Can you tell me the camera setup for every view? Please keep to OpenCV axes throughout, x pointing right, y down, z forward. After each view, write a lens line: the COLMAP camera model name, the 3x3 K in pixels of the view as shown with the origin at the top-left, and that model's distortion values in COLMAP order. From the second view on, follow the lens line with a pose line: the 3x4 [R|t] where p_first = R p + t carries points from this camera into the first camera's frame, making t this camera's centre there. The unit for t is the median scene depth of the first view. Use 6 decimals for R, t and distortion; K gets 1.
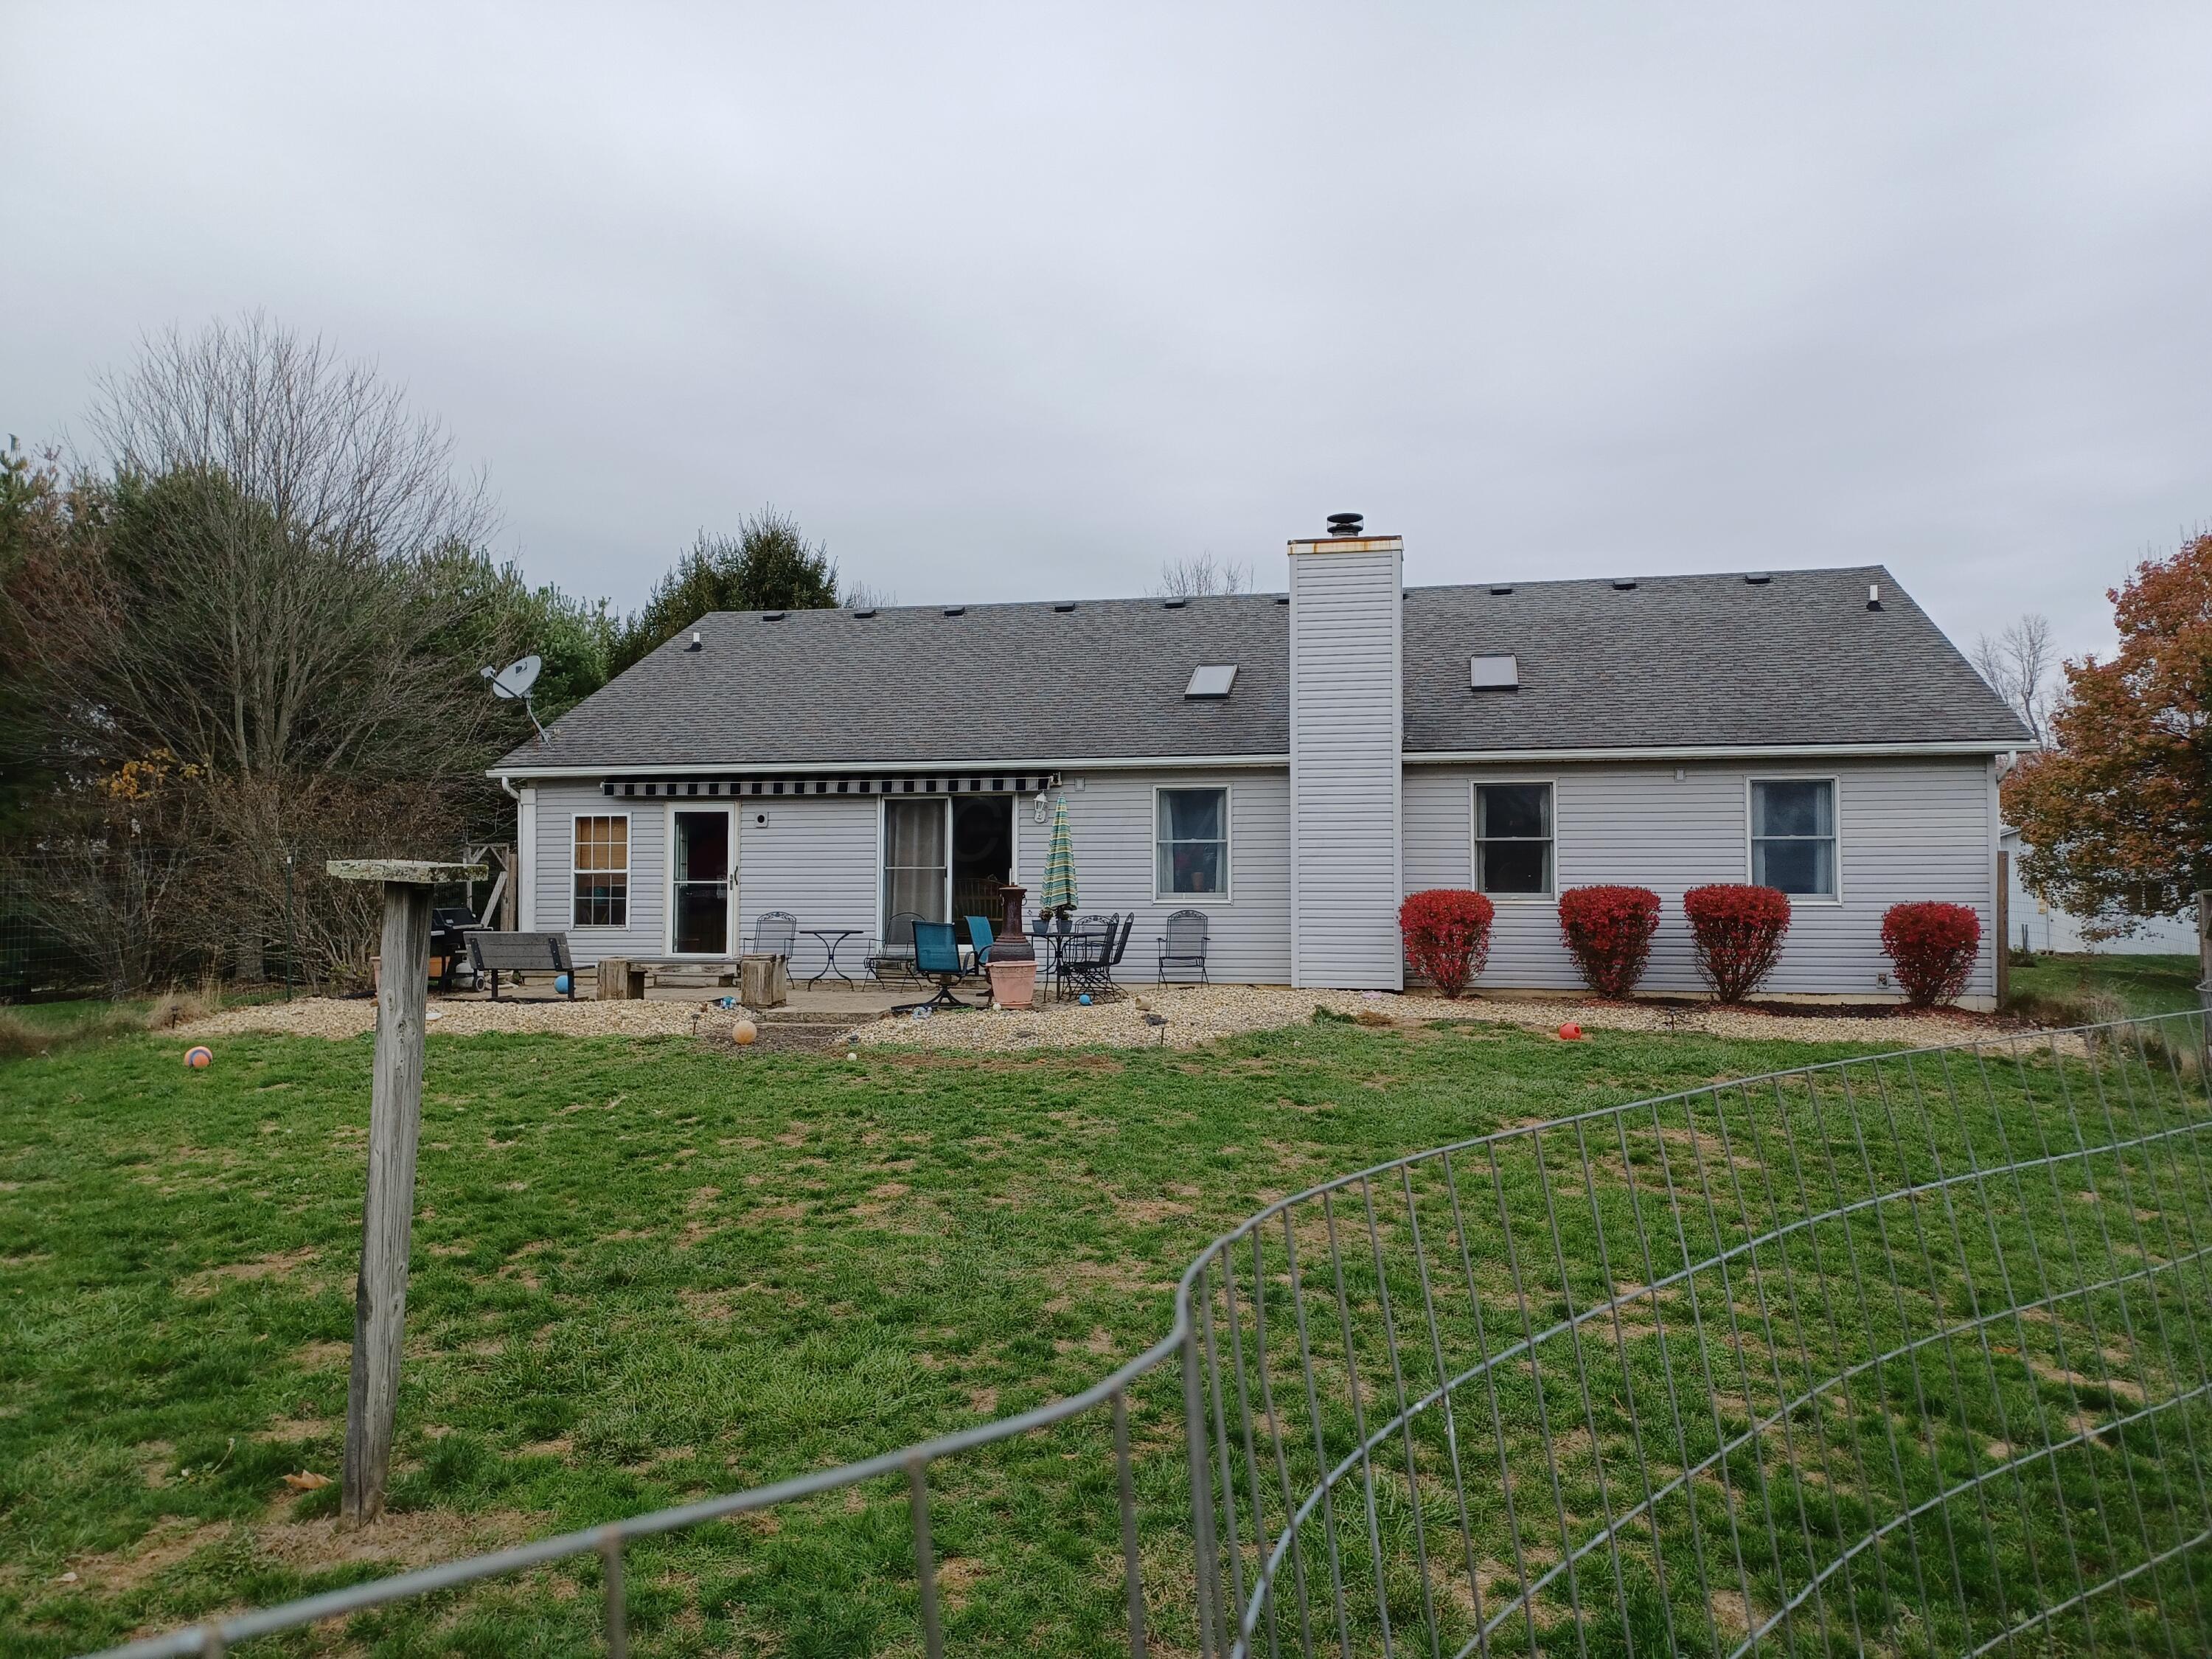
lens RADIAL K [[1624.8, 0, 1109.7], [0, 1624.8, 831.2], [0, 0, 1]] dist [0.075343, 0.006828]
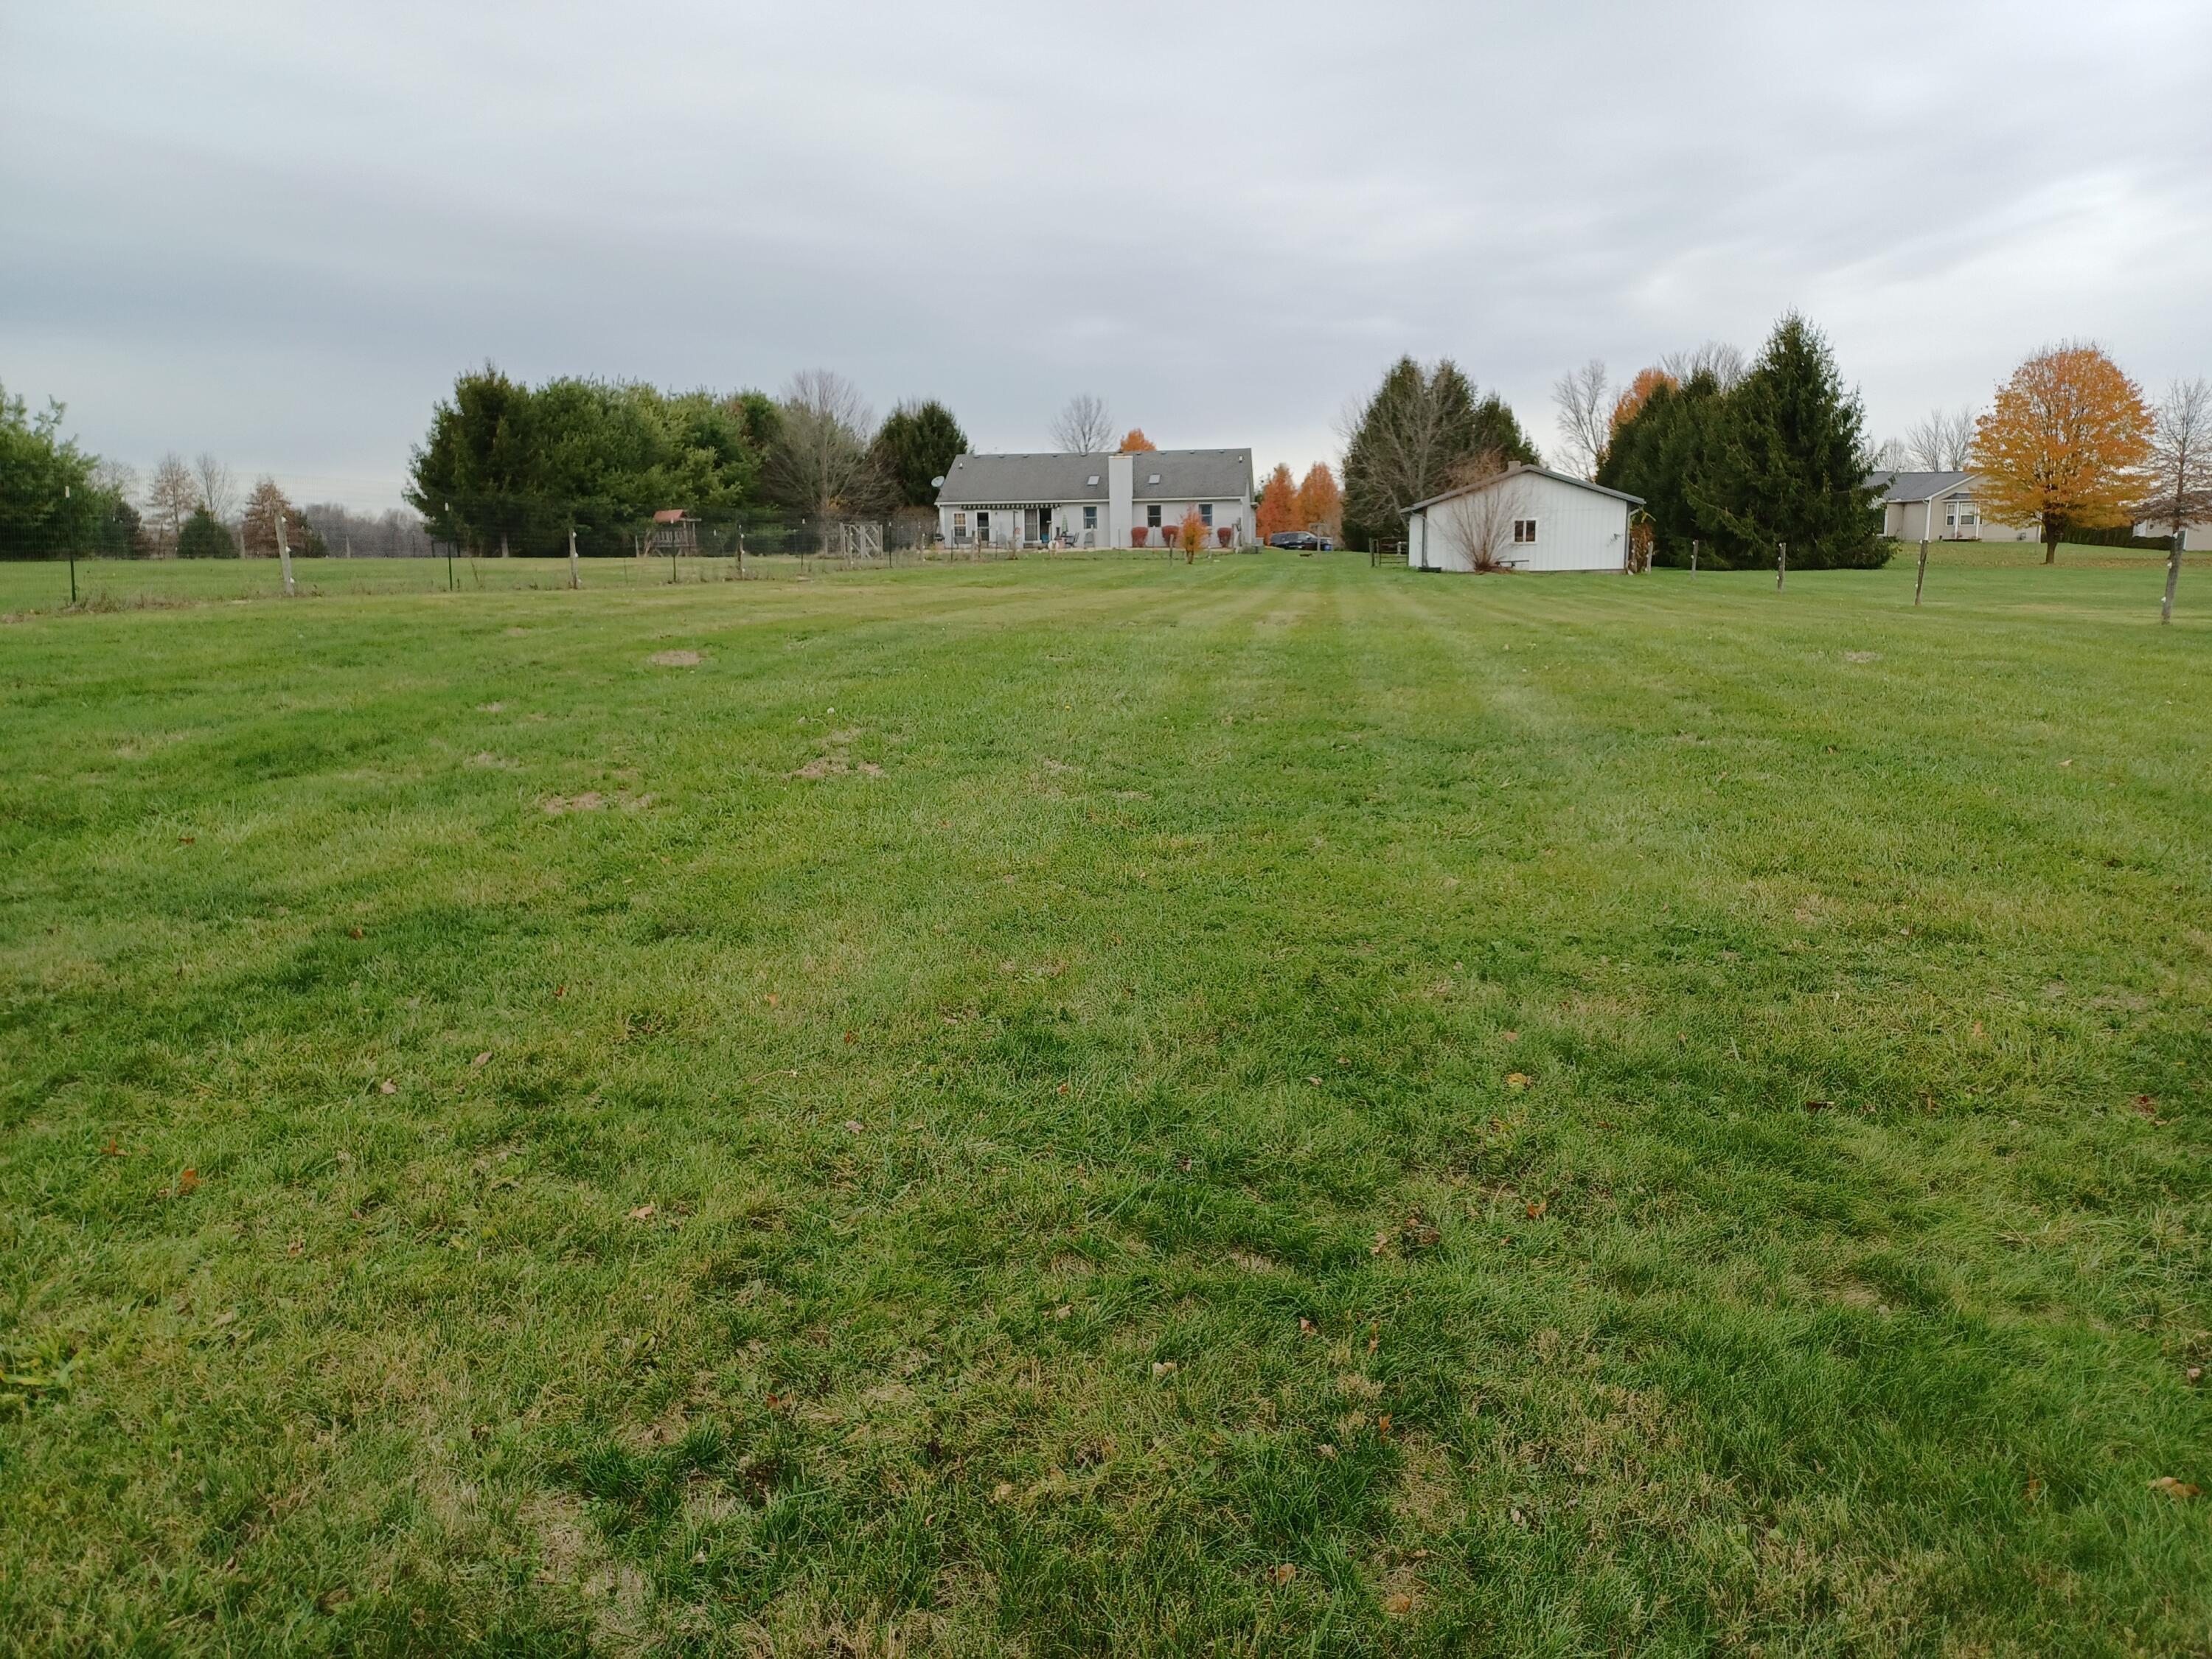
lens RADIAL K [[1624.8, 0, 1111.0], [0, 1624.8, 826.4], [0, 0, 1]] dist [0.075343, 0.006828]
pose [[0.995557, -0.027843, 0.089953, -0.438191], [0.009423, 0.979947, 0.199033, -0.072148], [-0.093691, -0.197301, 0.975856, -4.928529]]
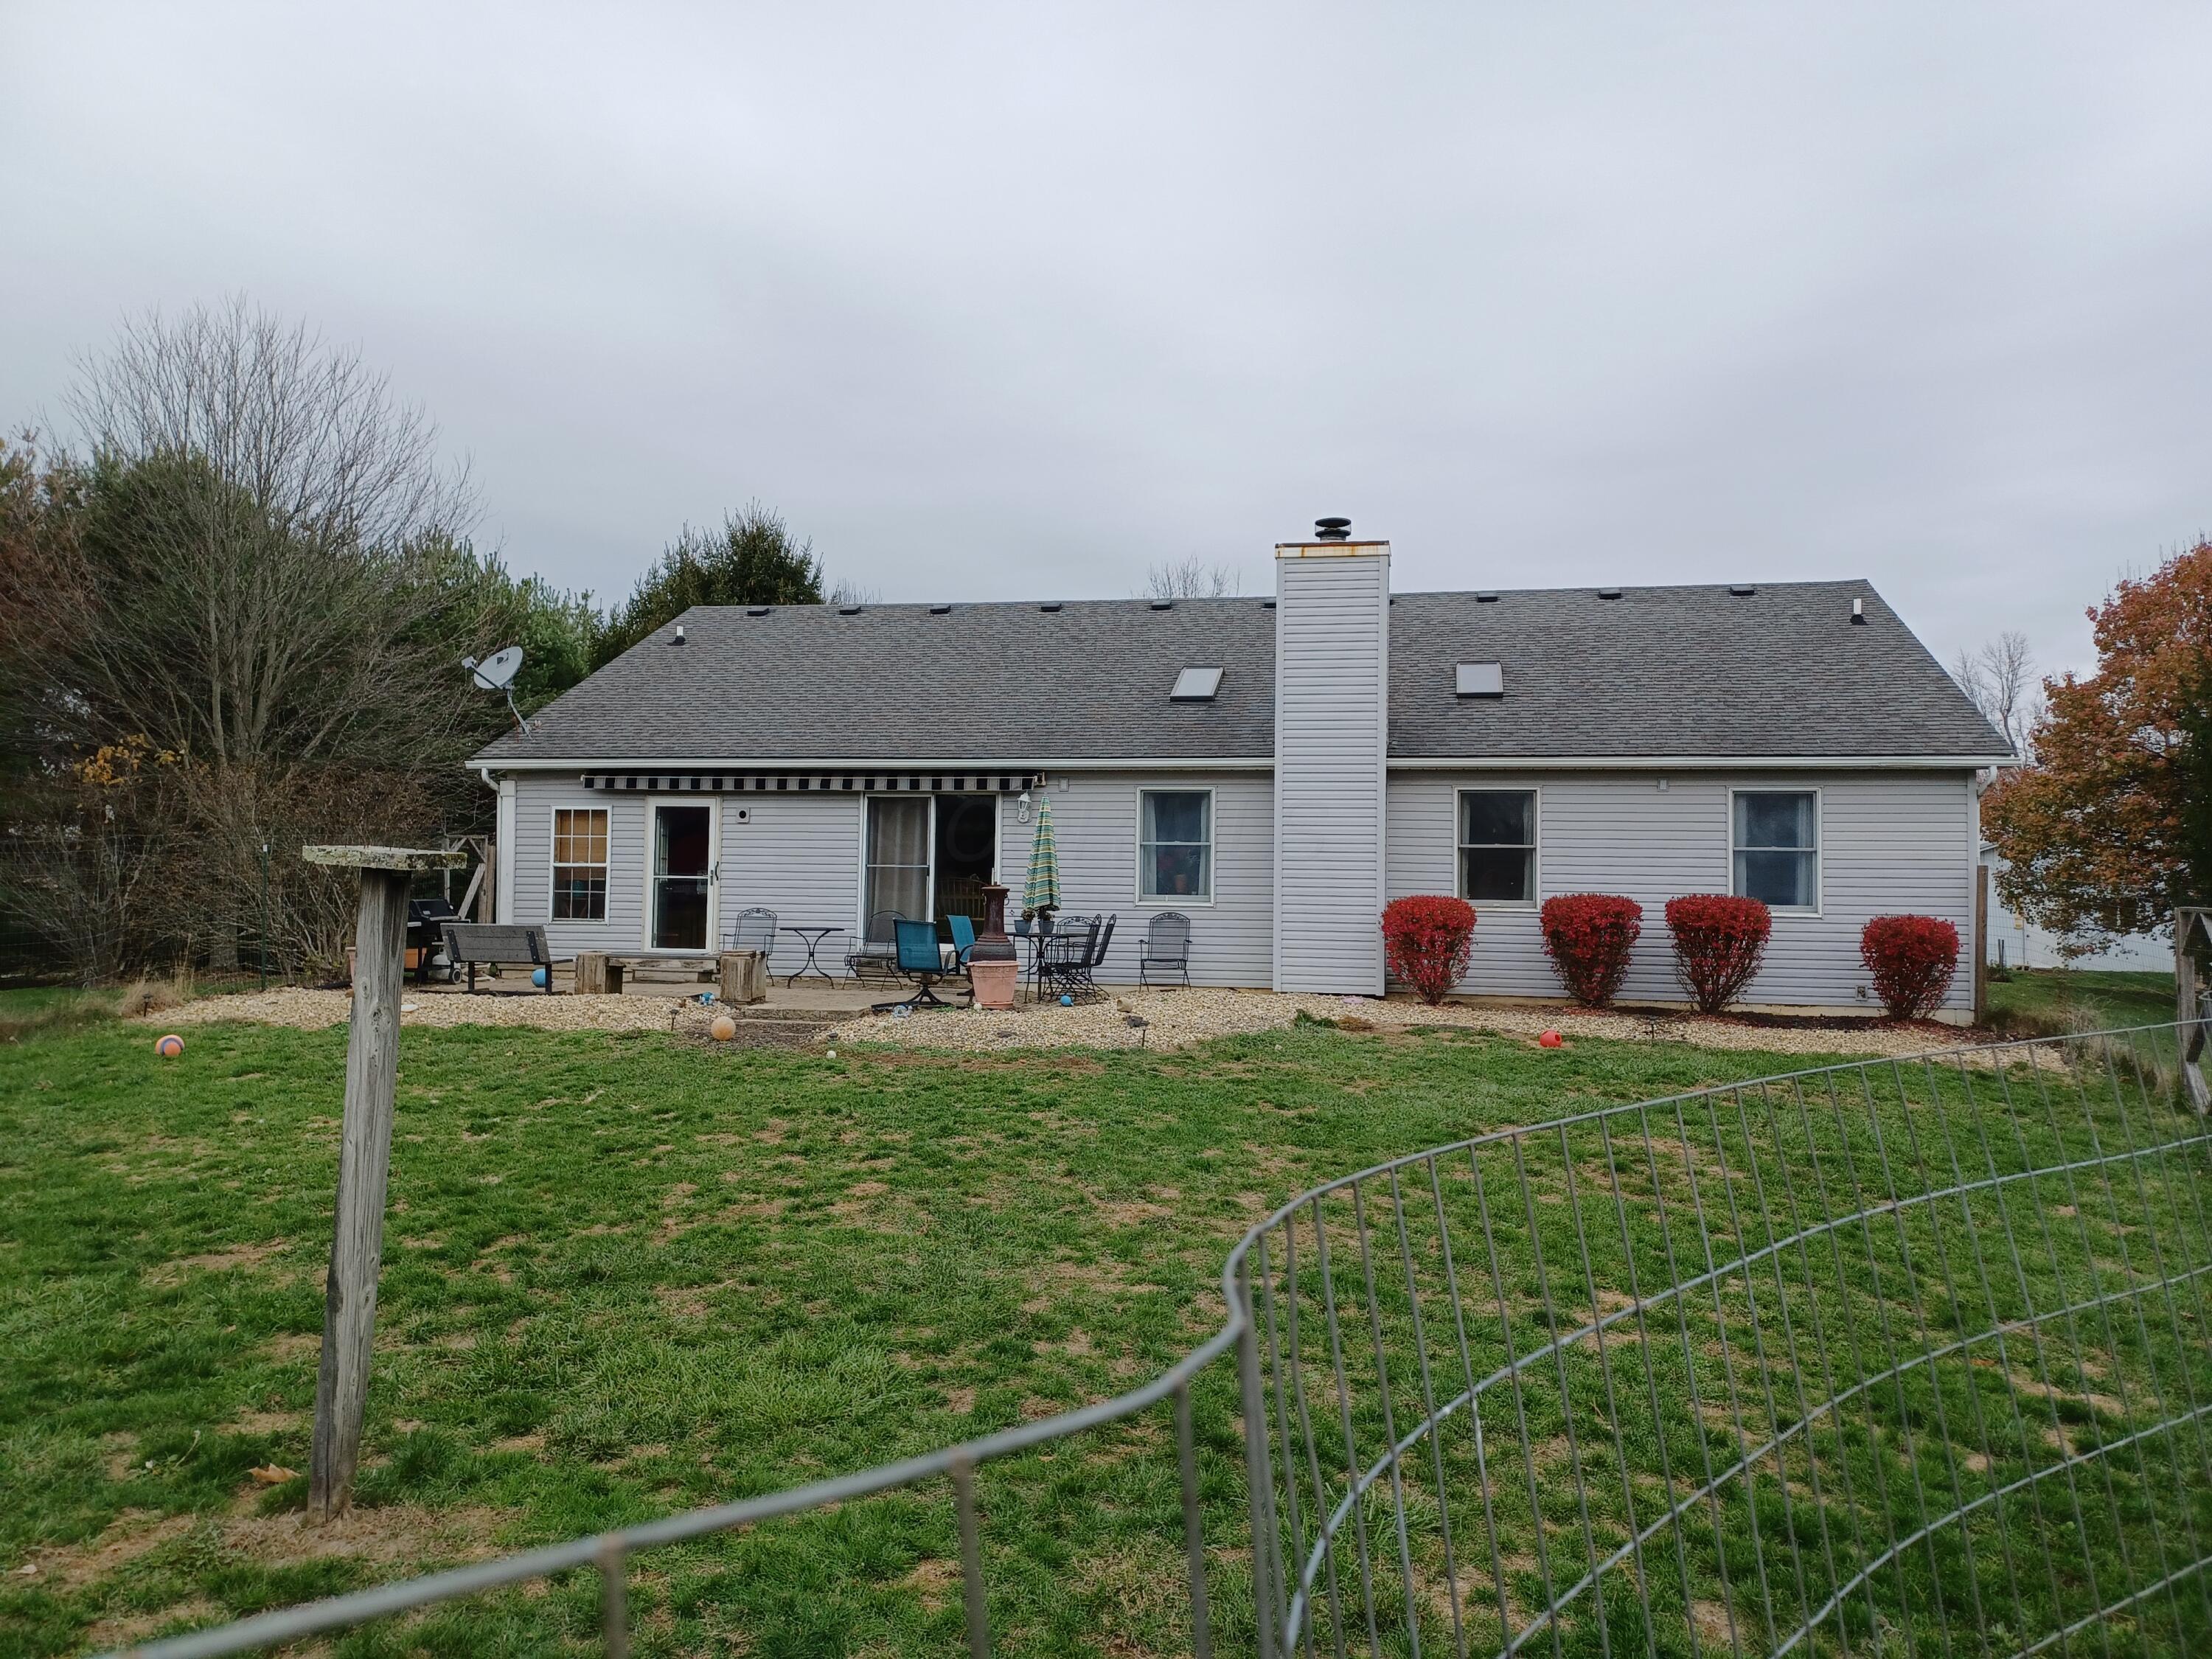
lens RADIAL K [[1624.8, 0, 1106.1], [0, 1624.8, 838.0], [0, 0, 1]] dist [0.075343, 0.006828]
pose [[0.999840, 0.015280, 0.009303, -0.001336], [-0.015304, 0.999880, 0.002502, 0.001063], [-0.009263, -0.002644, 0.999954, 0.003114]]
